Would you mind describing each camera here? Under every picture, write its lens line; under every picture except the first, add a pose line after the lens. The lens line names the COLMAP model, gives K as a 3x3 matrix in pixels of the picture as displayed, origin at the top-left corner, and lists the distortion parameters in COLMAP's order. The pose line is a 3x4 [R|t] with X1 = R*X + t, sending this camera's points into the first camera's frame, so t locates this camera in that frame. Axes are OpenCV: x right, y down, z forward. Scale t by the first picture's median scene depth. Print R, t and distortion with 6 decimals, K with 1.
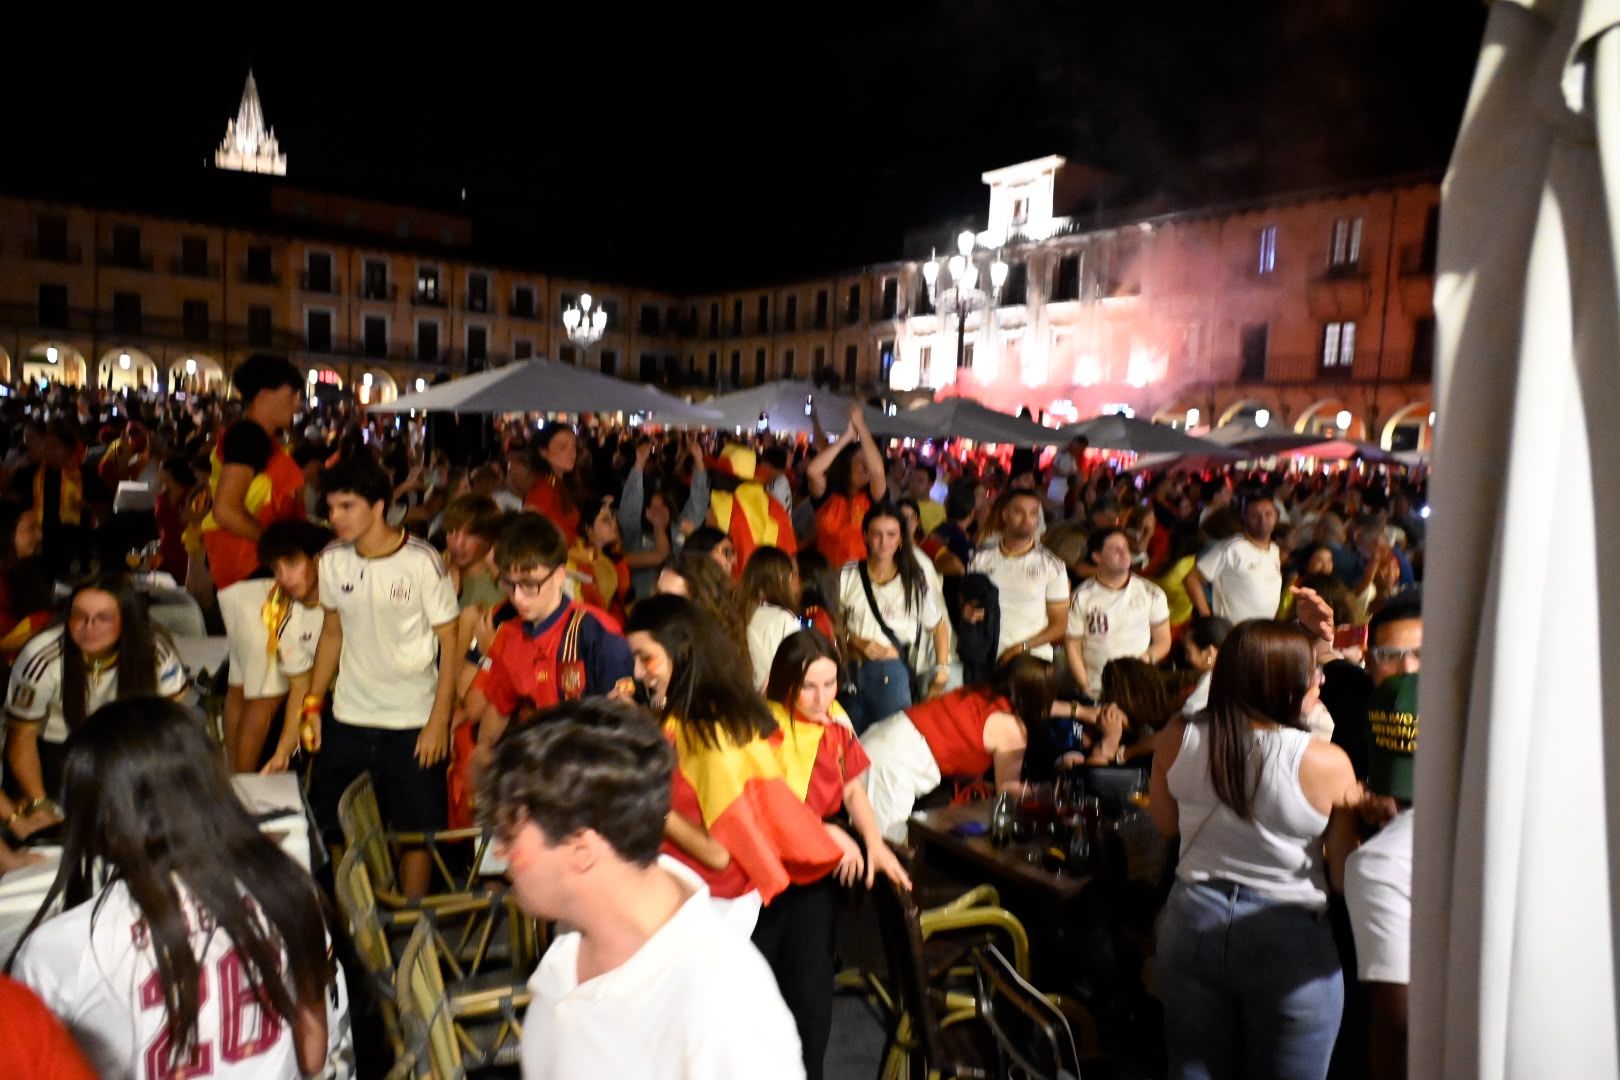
lens RADIAL K [[1068.6, 0, 815.6], [0, 1068.6, 534.7], [0, 0, 1]] dist [0.011538, -0.009733]
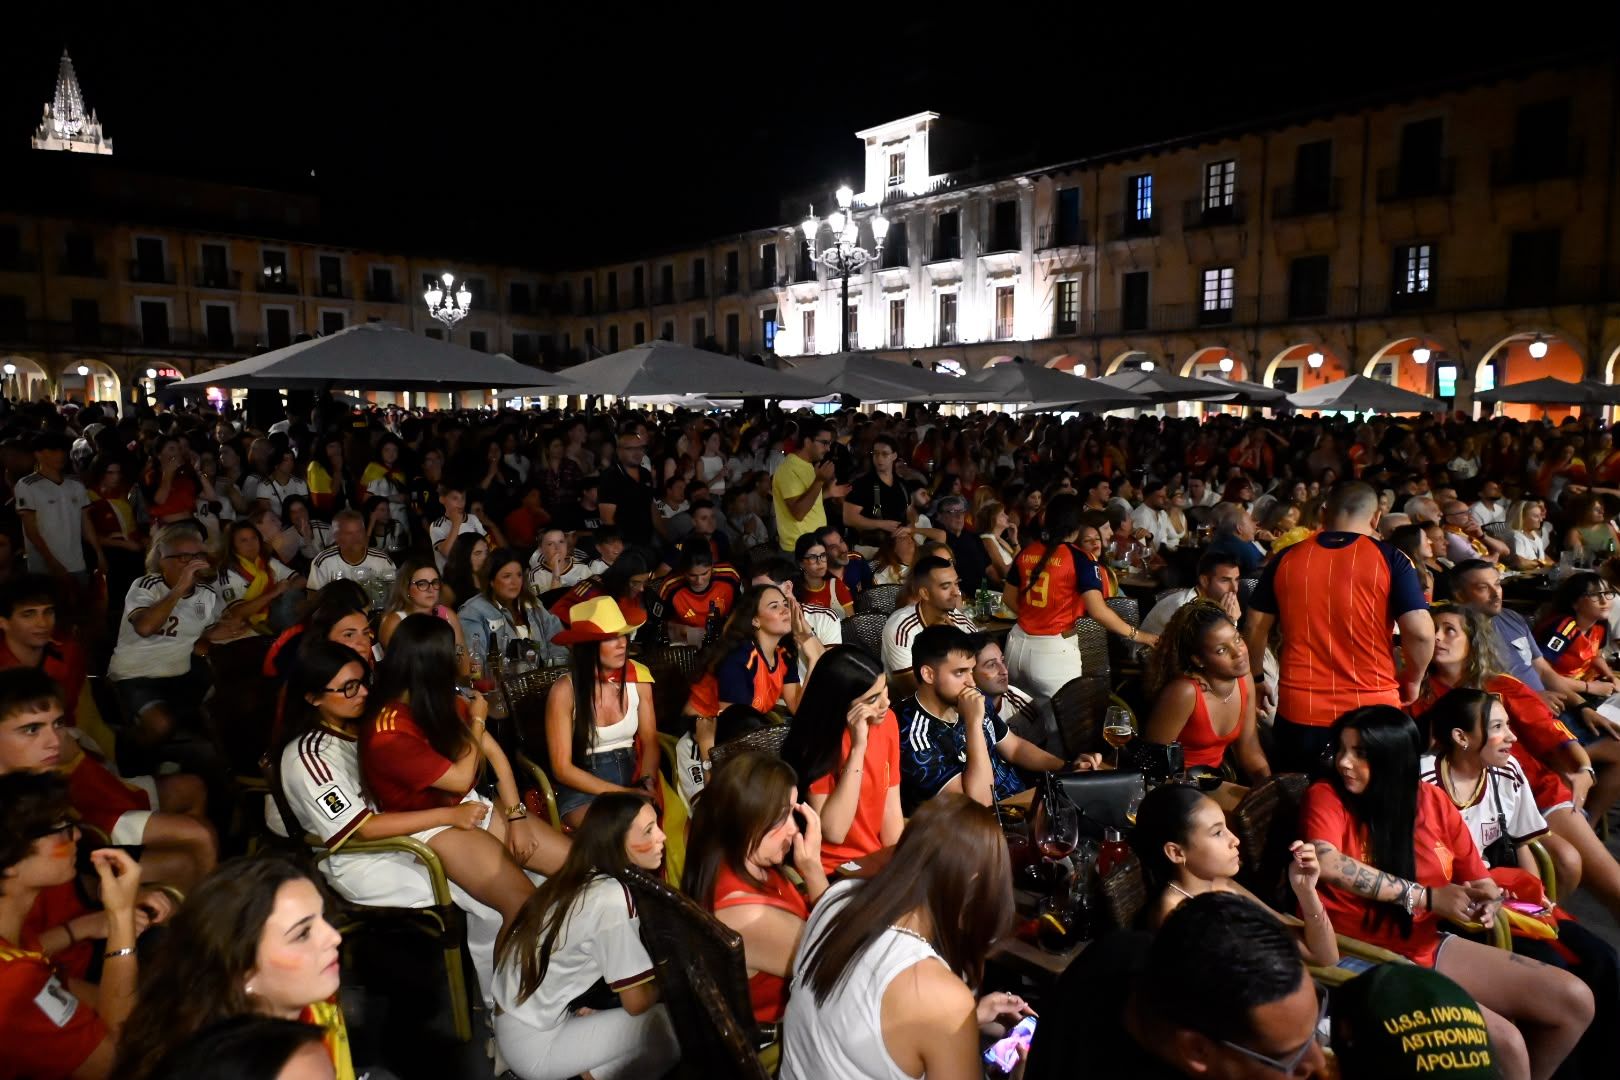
lens RADIAL K [[1068.6, 0, 811.4], [0, 1068.6, 540.6], [0, 0, 1]] dist [0.011538, -0.009733]
pose [[0.993611, -0.062696, 0.093837, 0.001302], [0.059948, 0.997694, 0.031828, 0.001651], [-0.095616, -0.025999, 0.995079, 0.030982]]
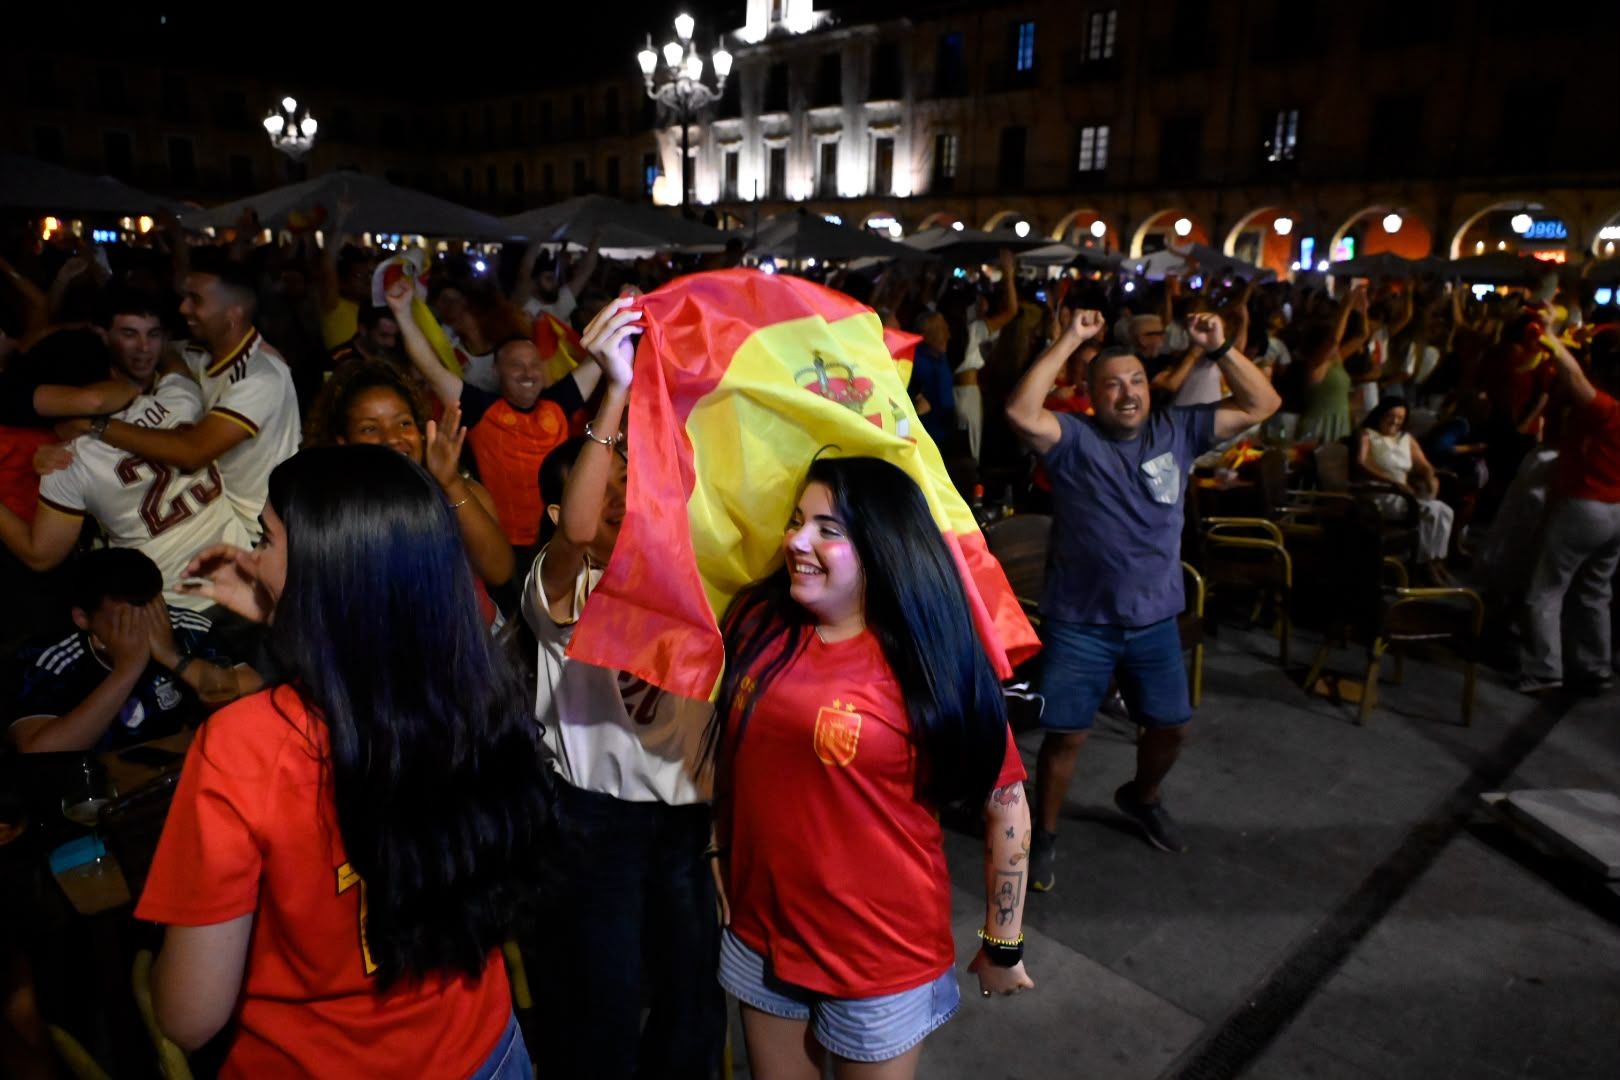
lens RADIAL K [[1068.6, 0, 806.6], [0, 1068.6, 535.4], [0, 0, 1]] dist [0.011538, -0.009733]
pose [[0.987054, -0.057452, 0.149743, 0.063372], [0.033386, 0.986789, 0.158533, 0.005099], [-0.156873, -0.151481, 0.975933, 0.037639]]
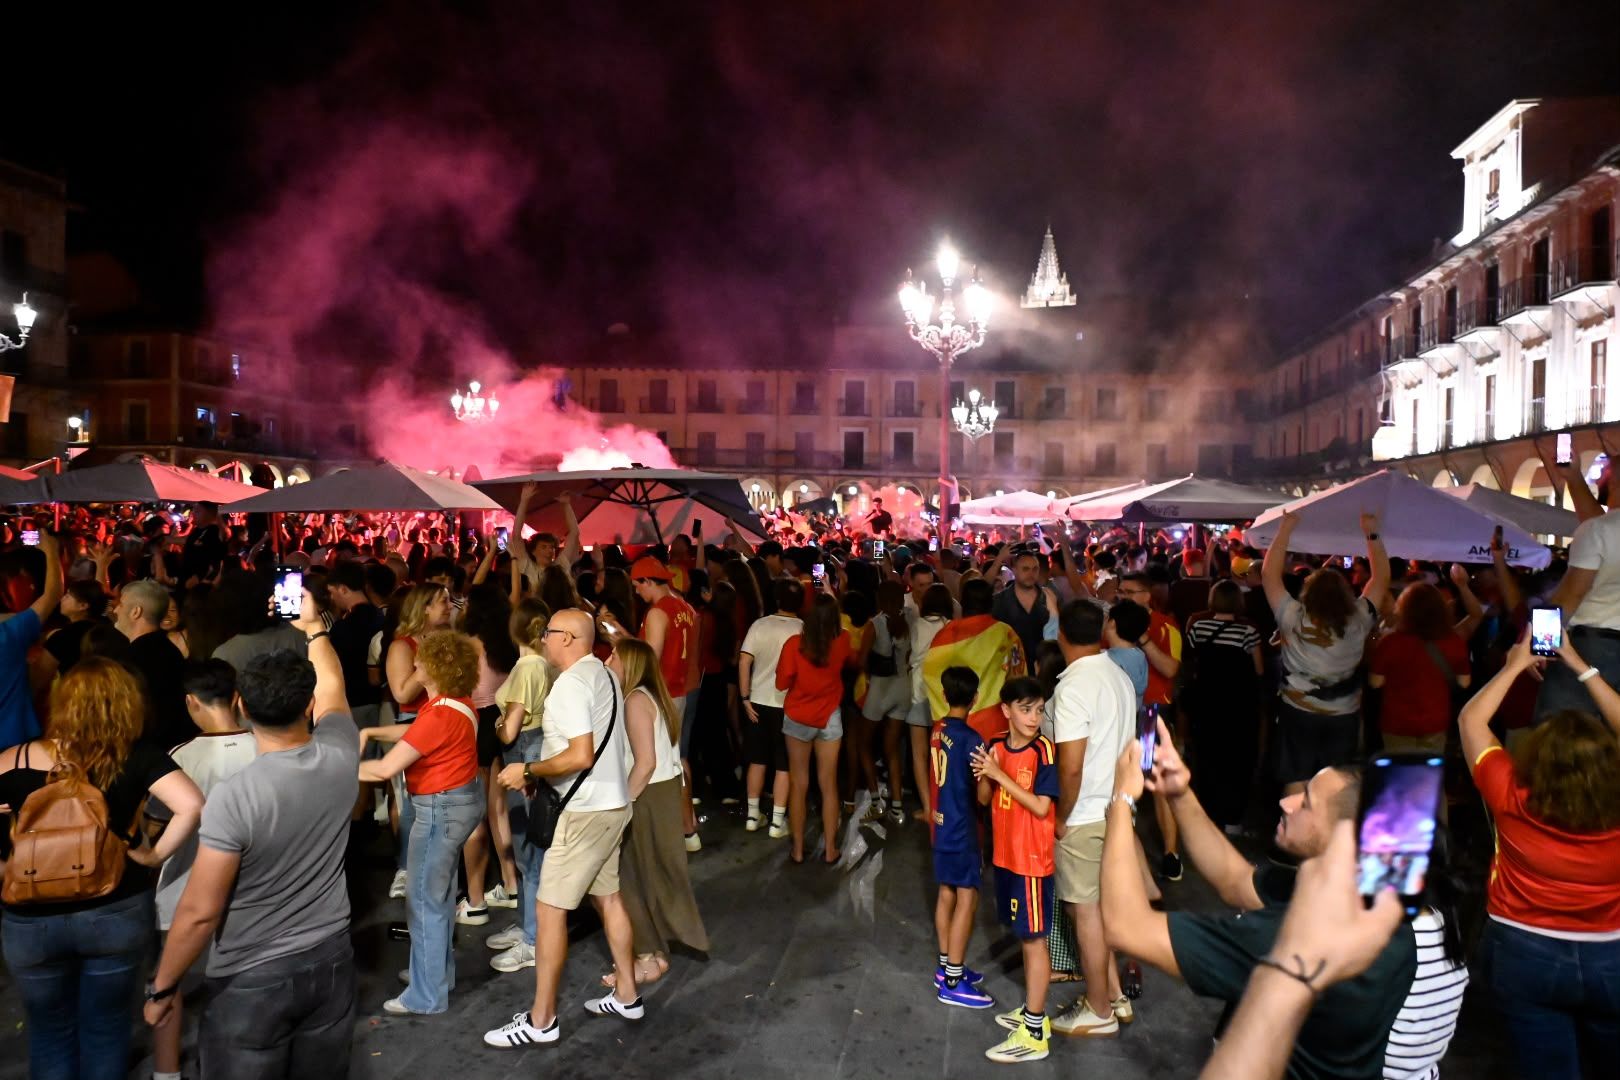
lens RADIAL K [[1068.6, 0, 821.4], [0, 1068.6, 546.9], [0, 0, 1]] dist [0.011538, -0.009733]
pose [[0.712243, -0.017791, -0.701708, 0.453661], [-0.048075, 0.996095, -0.074051, -0.006536], [0.700285, 0.086477, 0.708606, 0.298808]]
